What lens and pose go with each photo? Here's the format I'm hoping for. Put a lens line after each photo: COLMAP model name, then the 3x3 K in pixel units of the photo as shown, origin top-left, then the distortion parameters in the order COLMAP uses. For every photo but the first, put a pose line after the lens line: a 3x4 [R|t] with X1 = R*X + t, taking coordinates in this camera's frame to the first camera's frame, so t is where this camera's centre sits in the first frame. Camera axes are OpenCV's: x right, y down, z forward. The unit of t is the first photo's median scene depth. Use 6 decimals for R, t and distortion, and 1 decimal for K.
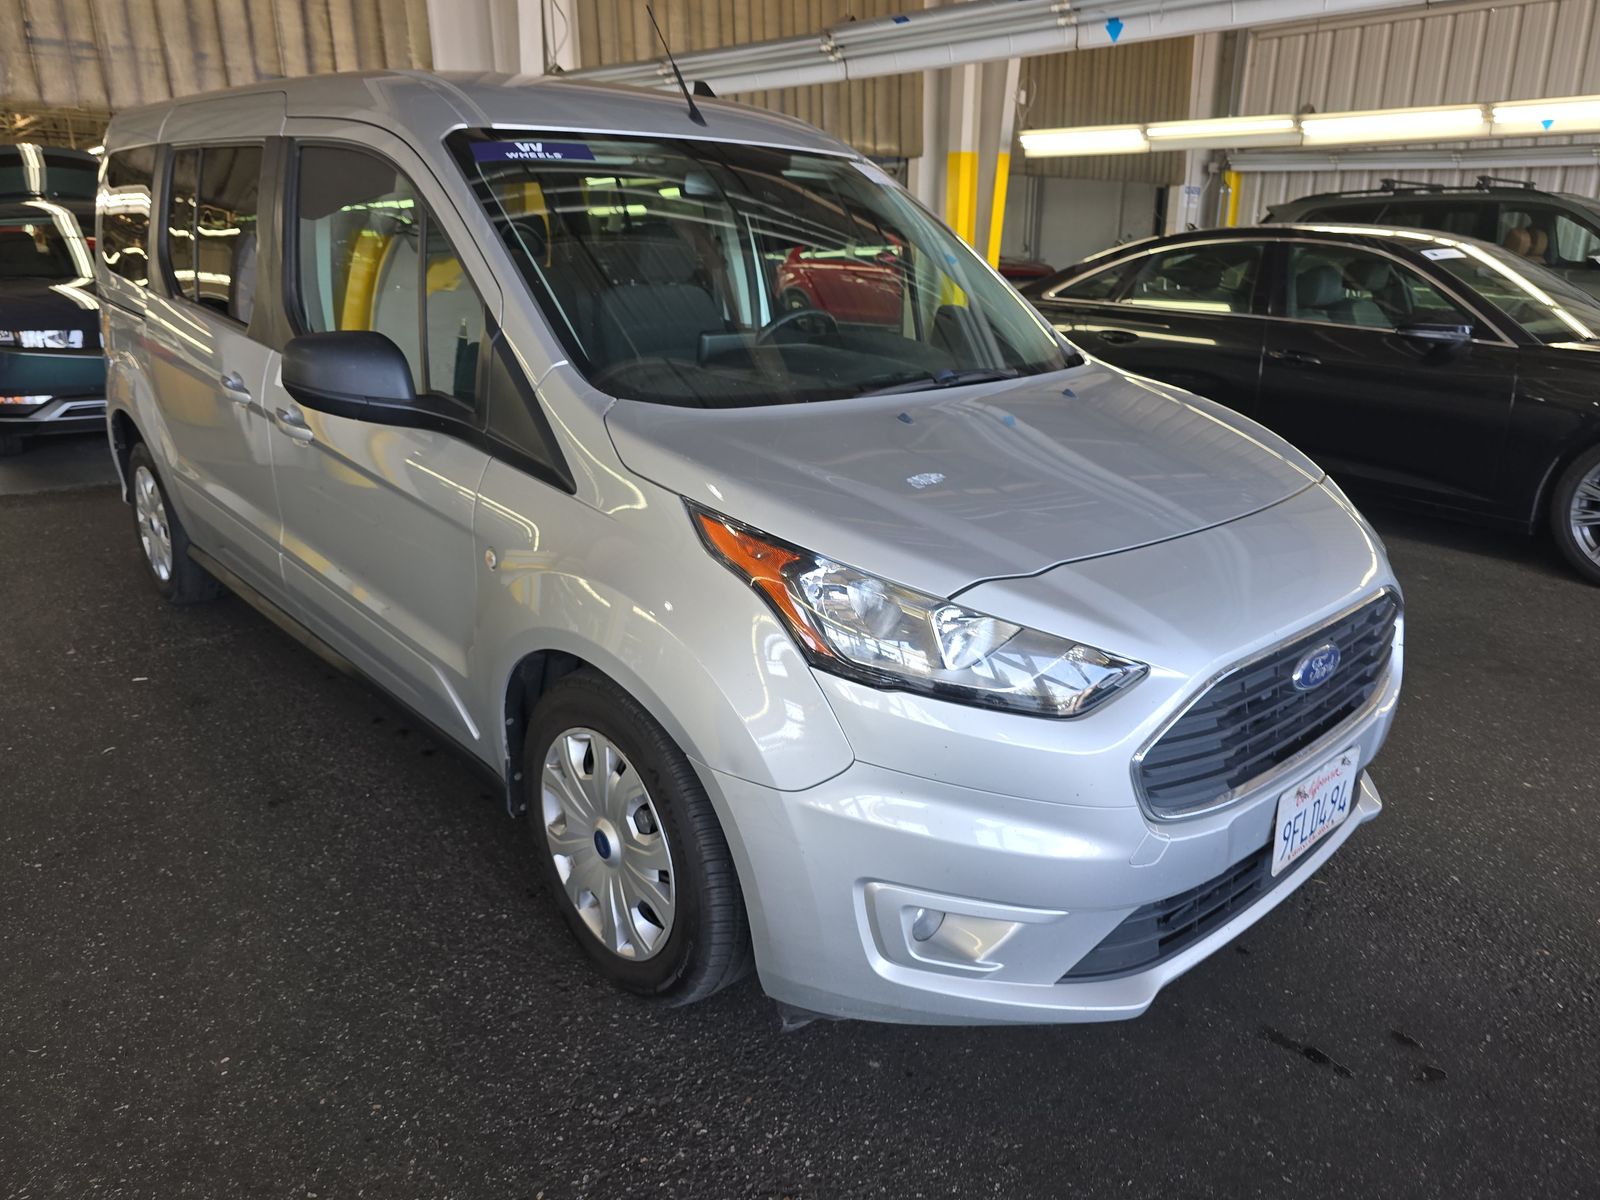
lens RADIAL K [[1059.6, 0, 801.5], [0, 1059.6, 602.4], [0, 0, 1]] dist [0.020959, -0.007641]
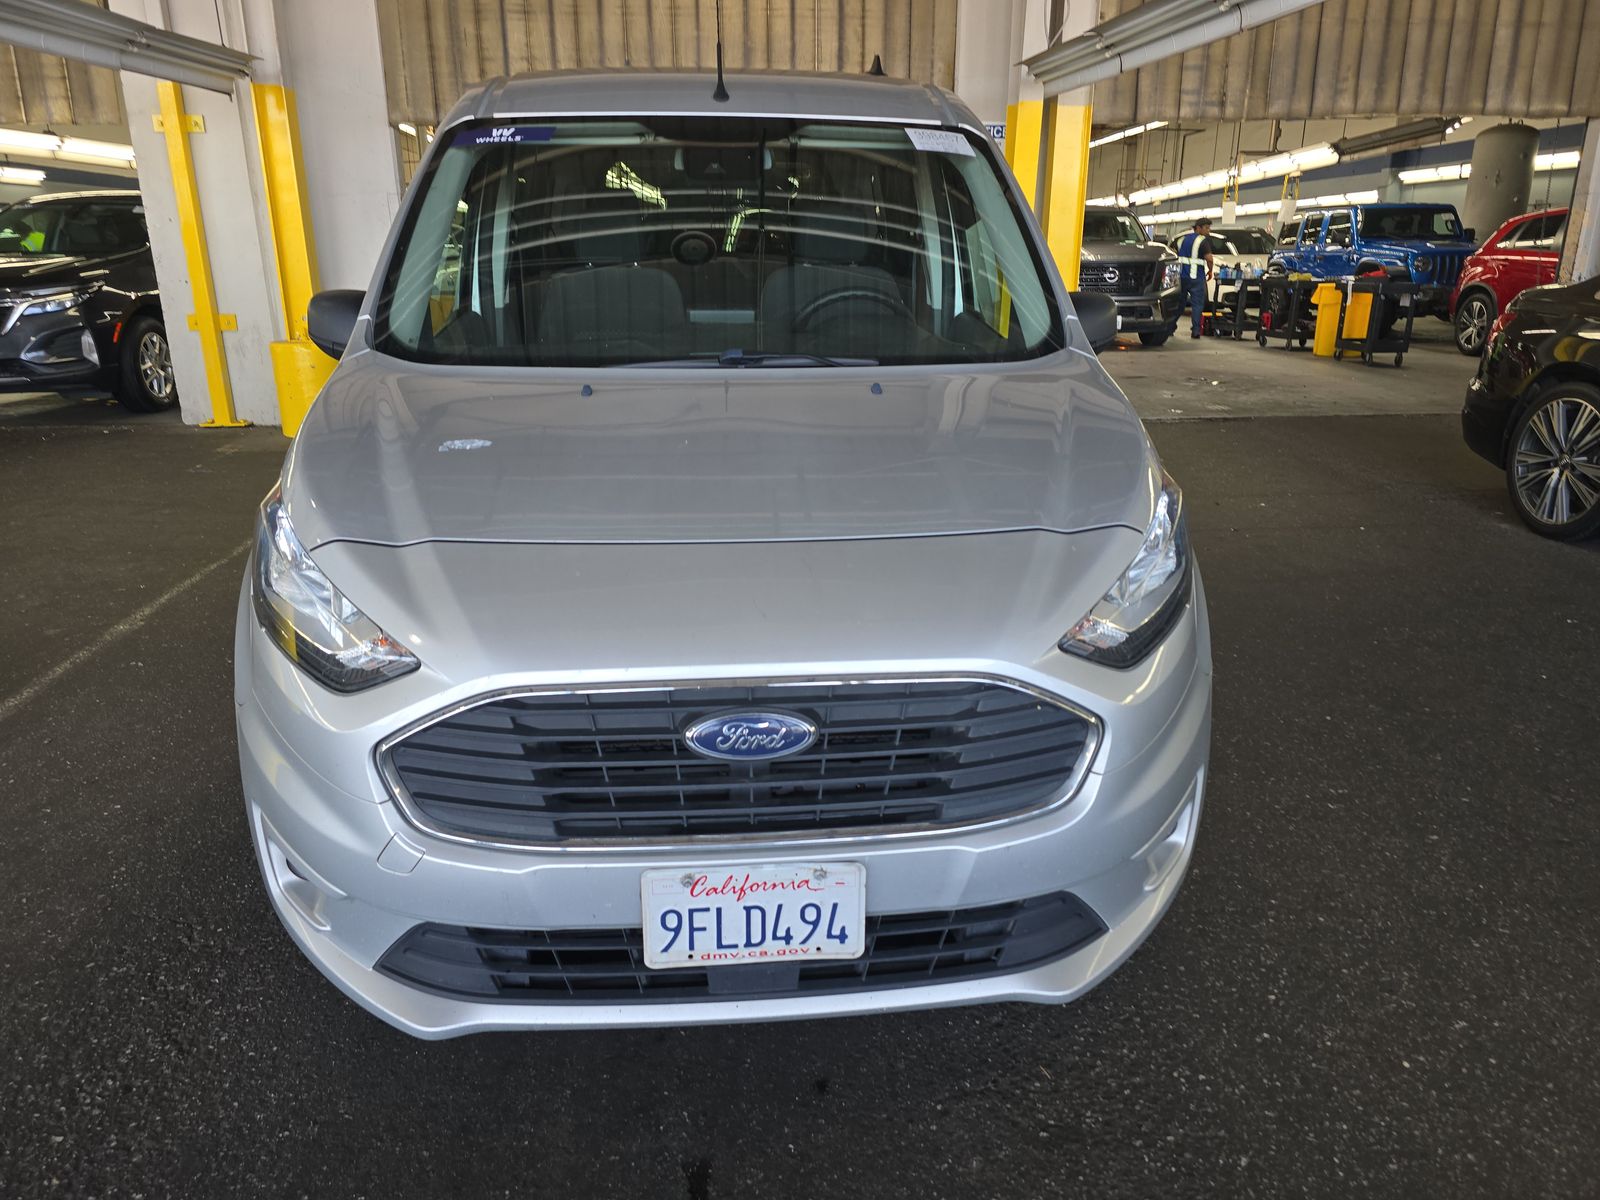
lens RADIAL K [[1059.6, 0, 809.5], [0, 1059.6, 582.6], [0, 0, 1]] dist [0.020959, -0.007641]
pose [[0.795860, 0.184447, -0.576703, 0.730833], [-0.191276, 0.980284, 0.049560, -0.075704], [0.574474, 0.070866, 0.815449, 0.293305]]
